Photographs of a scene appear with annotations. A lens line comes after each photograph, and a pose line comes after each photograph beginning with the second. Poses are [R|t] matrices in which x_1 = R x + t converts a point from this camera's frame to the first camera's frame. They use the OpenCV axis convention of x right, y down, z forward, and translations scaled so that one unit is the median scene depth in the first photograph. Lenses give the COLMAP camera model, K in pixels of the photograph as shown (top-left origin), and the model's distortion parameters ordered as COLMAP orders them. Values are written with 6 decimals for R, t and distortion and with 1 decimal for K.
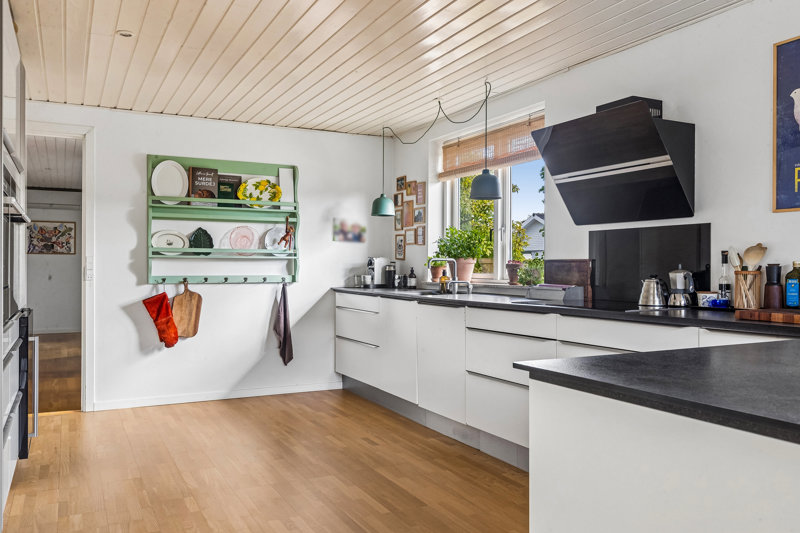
lens RADIAL K [[644.5, 0, 400.7], [0, 644.5, 265.9], [0, 0, 1]] dist [-0.000202, -0.000065]
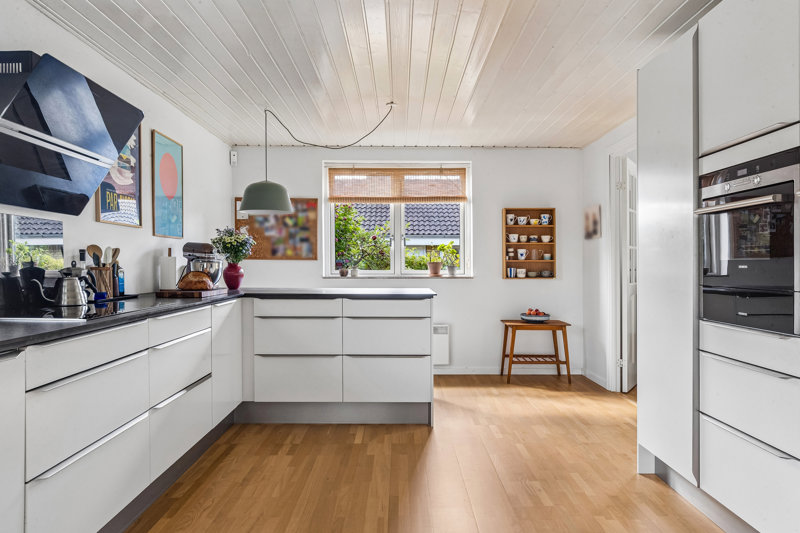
lens RADIAL K [[579.1, 0, 400.5], [0, 579.1, 264.6], [0, 0, 1]] dist [0.008555, -0.000118]
pose [[-0.889503, -0.005962, 0.456890, -0.458181], [-0.002249, 0.999960, 0.008671, -0.007164], [-0.456923, 0.006685, -0.889481, 1.684557]]
